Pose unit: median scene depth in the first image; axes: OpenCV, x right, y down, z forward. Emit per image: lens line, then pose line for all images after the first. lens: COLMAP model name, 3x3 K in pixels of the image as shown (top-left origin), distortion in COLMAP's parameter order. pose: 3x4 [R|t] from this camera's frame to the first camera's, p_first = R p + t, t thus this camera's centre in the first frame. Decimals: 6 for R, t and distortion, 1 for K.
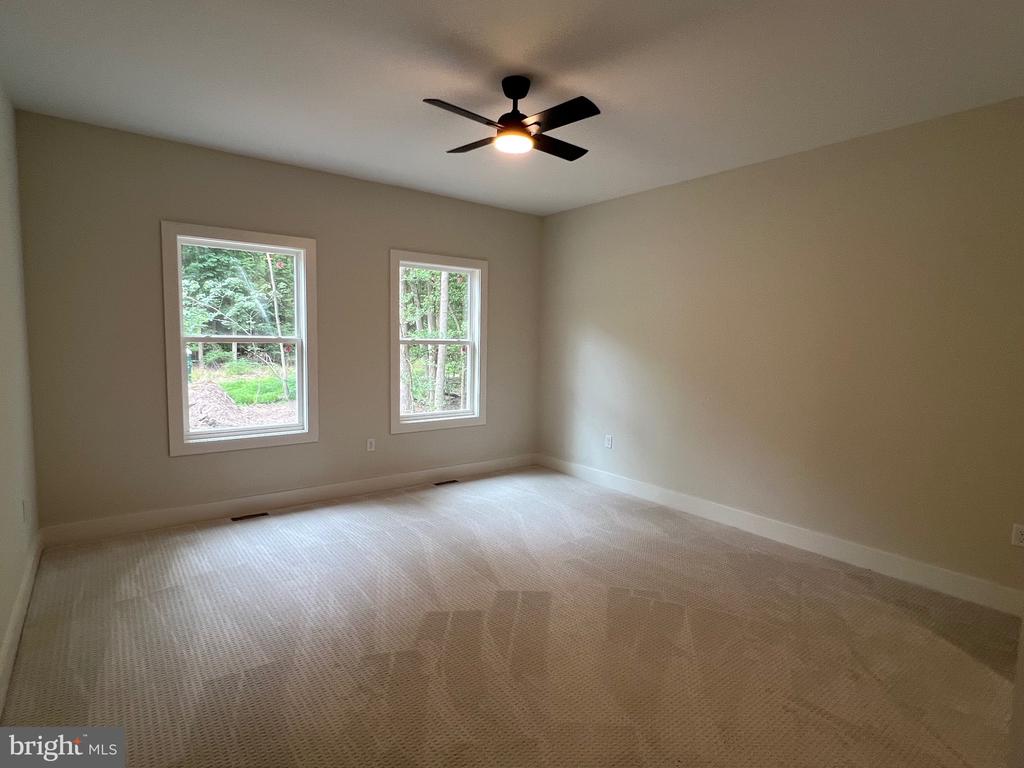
lens RADIAL K [[520.9, 0, 521.1], [0, 520.9, 387.8], [0, 0, 1]] dist [0.001631, 0.000362]
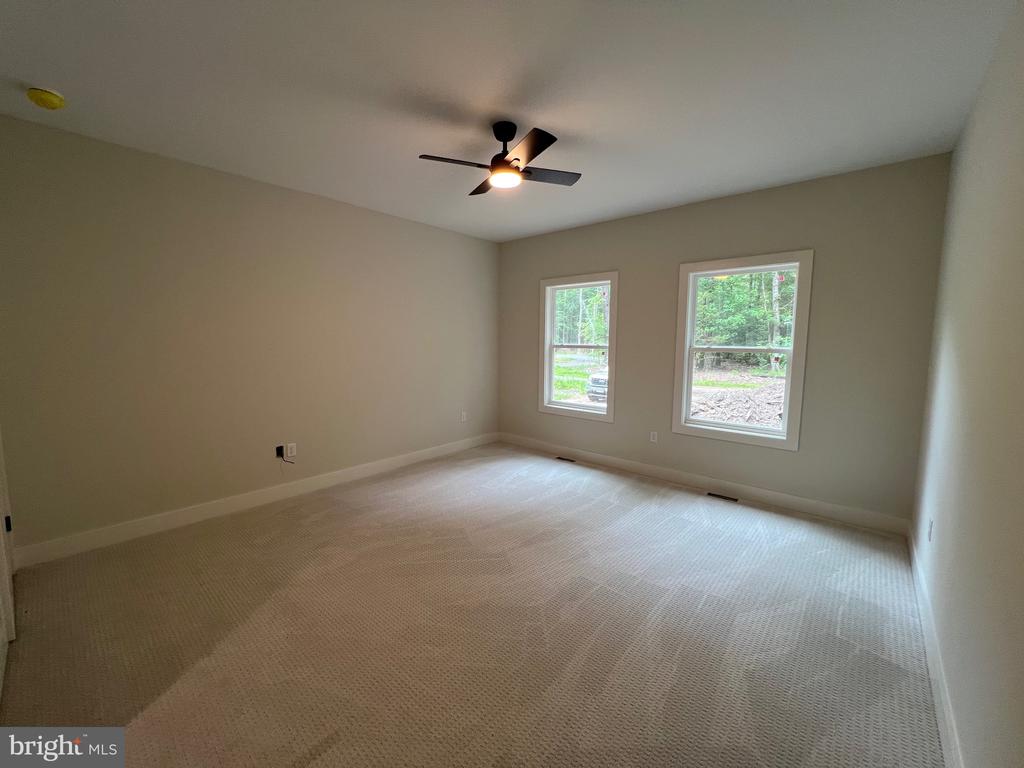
lens RADIAL K [[408.0, 0, 514.7], [0, 408.0, 374.5], [0, 0, 1]] dist [0.019866, 0.000022]
pose [[0.210727, 0.054293, -0.976036, 0.438799], [-0.113155, 0.993099, 0.030812, -0.017152], [0.970974, 0.103951, 0.215416, 0.404381]]
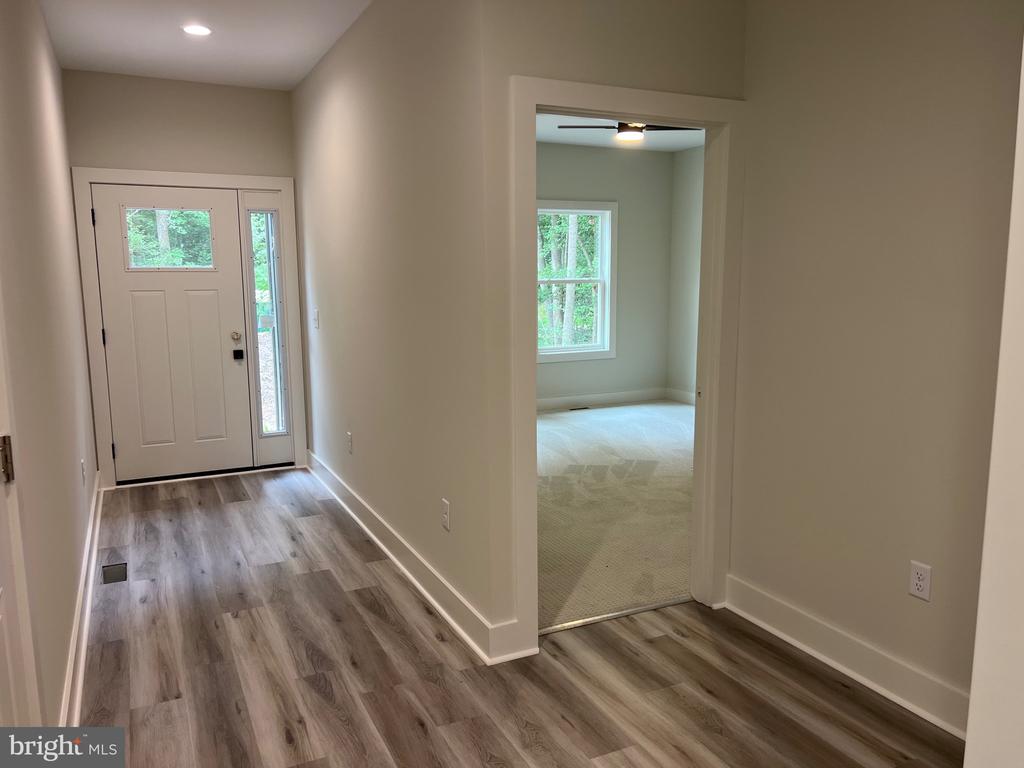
lens RADIAL K [[766.6, 0, 510.9], [0, 766.6, 389.6], [0, 0, 1]] dist [0.063532, 0.000347]
pose [[0.975770, 0.003909, -0.218764, 0.063025], [0.007493, 0.998657, 0.051267, 0.050210], [0.218670, -0.051664, 0.974430, -0.544207]]
